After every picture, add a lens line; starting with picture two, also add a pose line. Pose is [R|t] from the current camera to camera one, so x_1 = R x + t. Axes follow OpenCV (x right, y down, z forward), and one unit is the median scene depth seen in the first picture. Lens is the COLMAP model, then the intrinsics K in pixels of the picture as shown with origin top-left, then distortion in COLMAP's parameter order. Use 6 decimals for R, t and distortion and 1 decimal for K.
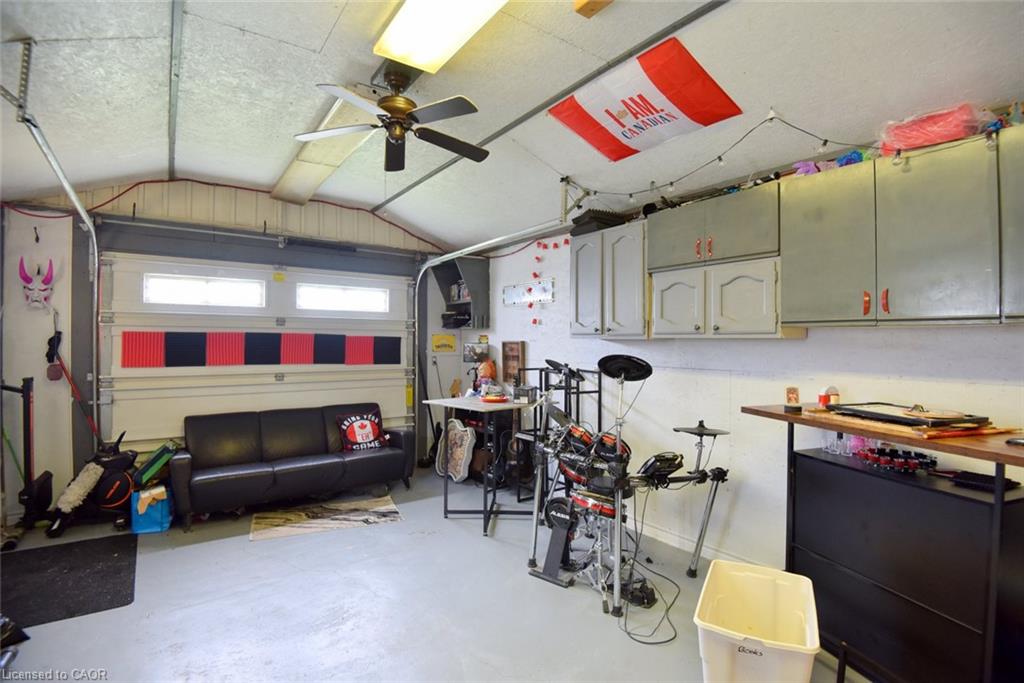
lens RADIAL K [[478.7, 0, 512.0], [0, 478.7, 341.5], [0, 0, 1]] dist [-0.045842, -0.000204]
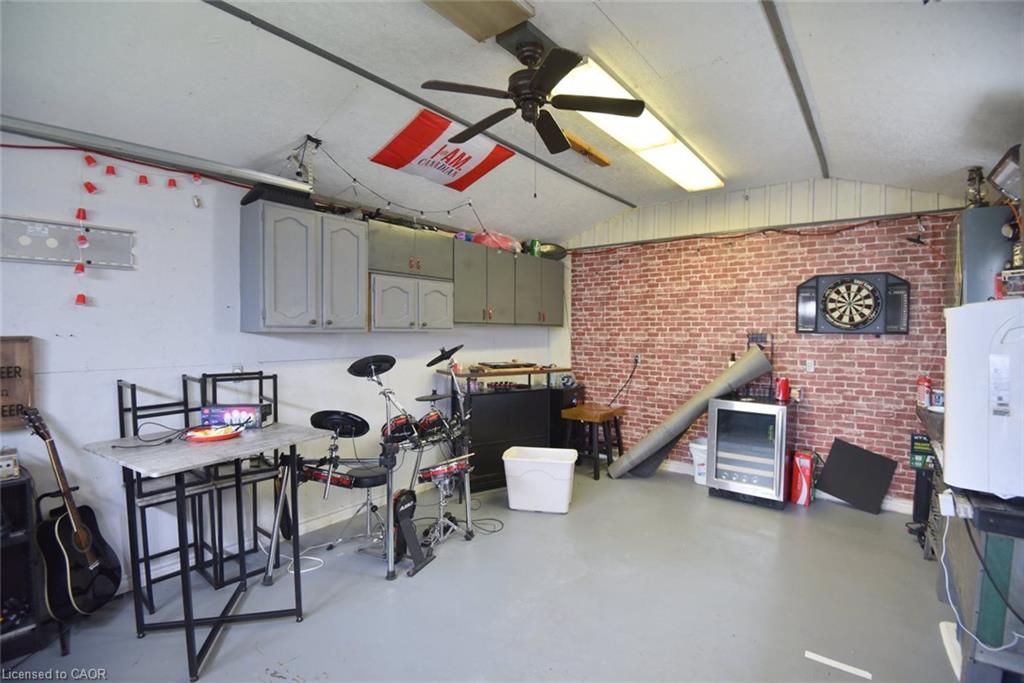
lens RADIAL K [[478.7, 0, 512.0], [0, 478.7, 341.5], [0, 0, 1]] dist [-0.045842, -0.000204]
pose [[-0.277303, -0.009661, 0.960734, -0.878535], [0.004964, 0.999922, 0.011488, 0.006433], [-0.960770, 0.007955, -0.277233, 1.002138]]
